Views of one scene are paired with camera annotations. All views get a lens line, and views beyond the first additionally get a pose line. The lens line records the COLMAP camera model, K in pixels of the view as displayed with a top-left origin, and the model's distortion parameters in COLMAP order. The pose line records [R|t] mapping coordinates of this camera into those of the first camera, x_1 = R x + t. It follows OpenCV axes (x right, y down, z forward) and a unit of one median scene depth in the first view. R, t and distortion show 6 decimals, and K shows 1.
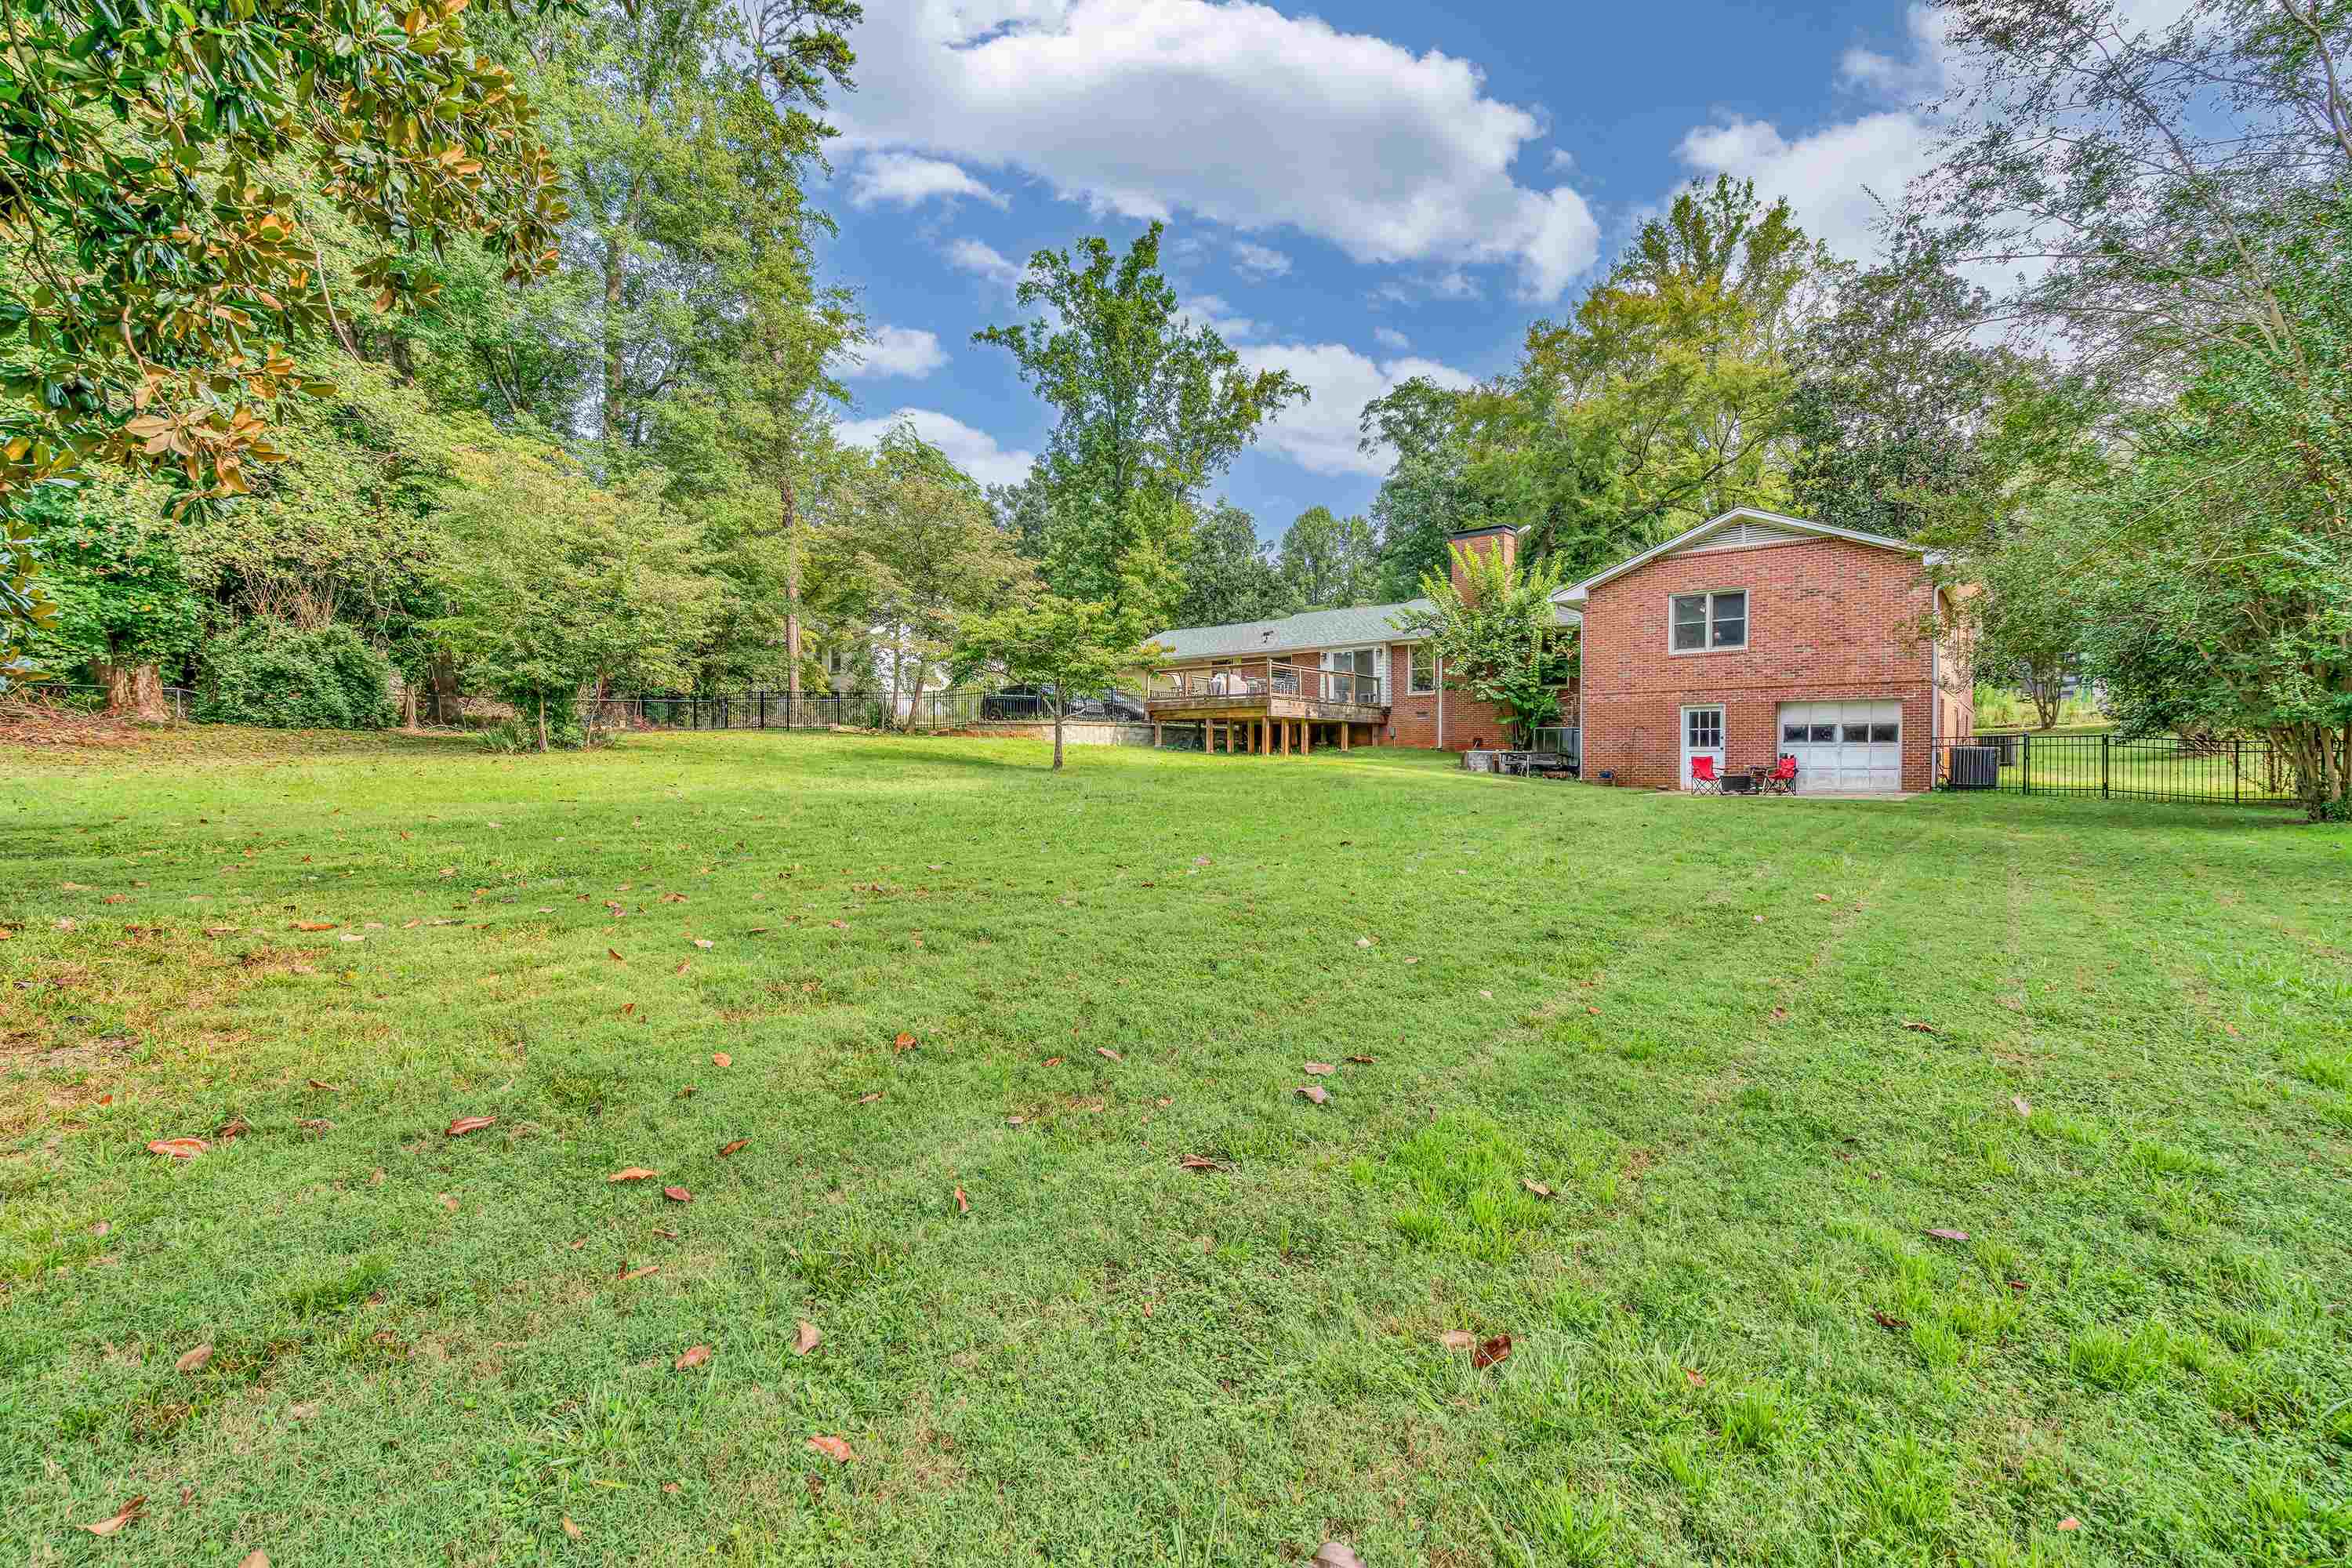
lens RADIAL K [[1085.4, 0, 1176.1], [0, 1085.4, 780.5], [0, 0, 1]] dist [0.003501, 0.000799]
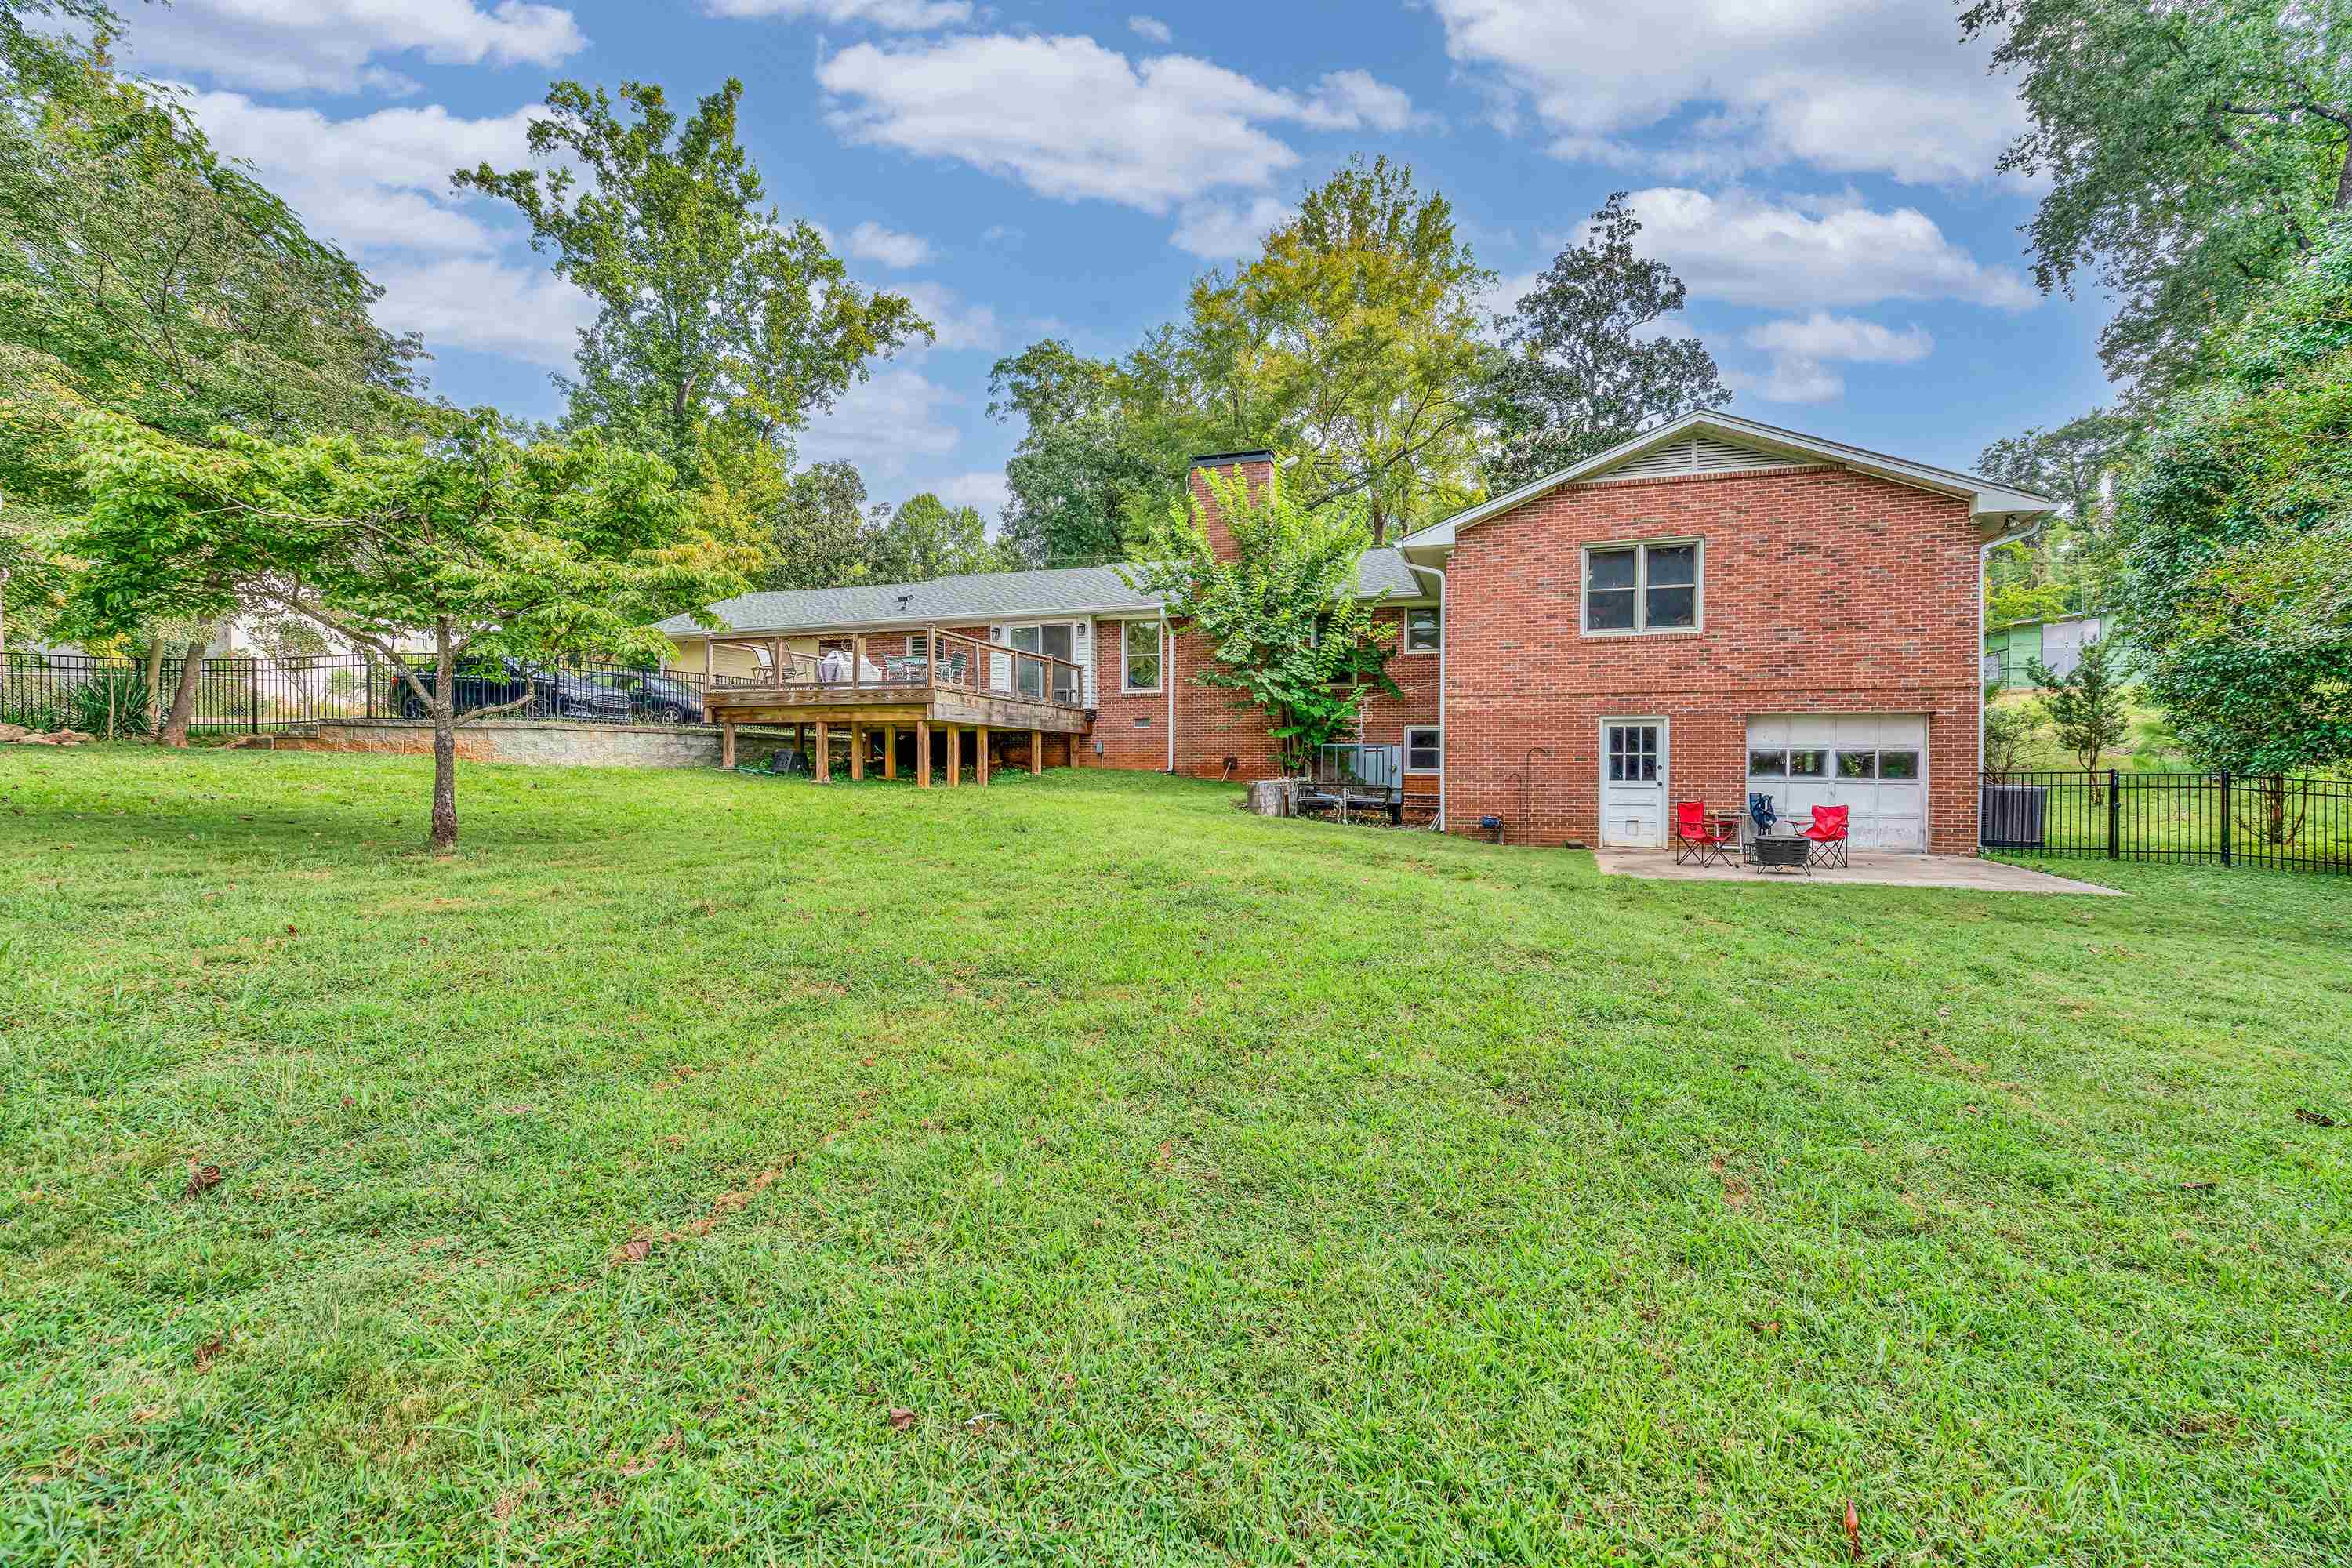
lens RADIAL K [[1085.4, 0, 1176.7], [0, 1085.4, 780.9], [0, 0, 1]] dist [0.003501, 0.000799]
pose [[0.934513, -0.001348, 0.355927, 0.000295], [0.002303, 0.999995, -0.002260, -0.010658], [-0.355922, 0.002932, 0.934511, 0.172820]]
